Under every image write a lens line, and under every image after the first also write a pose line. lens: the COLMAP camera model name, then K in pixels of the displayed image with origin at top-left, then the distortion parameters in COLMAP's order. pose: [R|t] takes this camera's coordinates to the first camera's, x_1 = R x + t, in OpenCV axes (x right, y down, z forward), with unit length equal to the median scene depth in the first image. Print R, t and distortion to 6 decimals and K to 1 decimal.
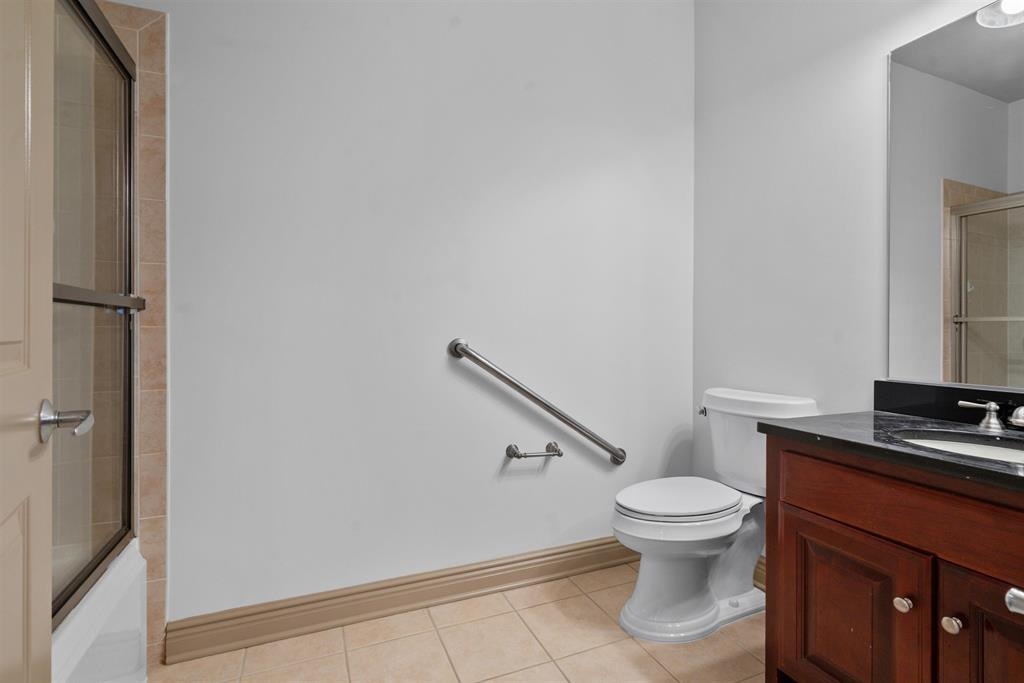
lens RADIAL K [[488.9, 0, 515.0], [0, 488.9, 318.8], [0, 0, 1]] dist [0.002015, 0.001292]
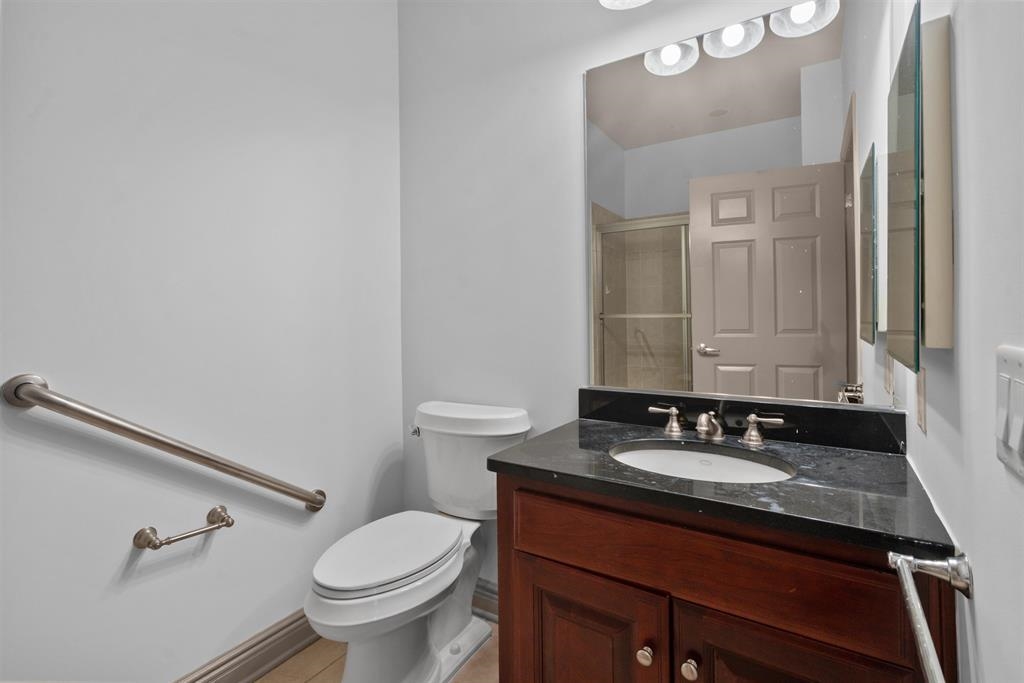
lens RADIAL K [[488.9, 0, 515.0], [0, 488.9, 318.8], [0, 0, 1]] dist [0.002015, 0.001292]
pose [[0.826485, -0.017619, 0.562683, 0.047154], [0.008916, 0.999794, 0.018209, -0.036742], [-0.562889, -0.010033, 0.826472, 0.211445]]
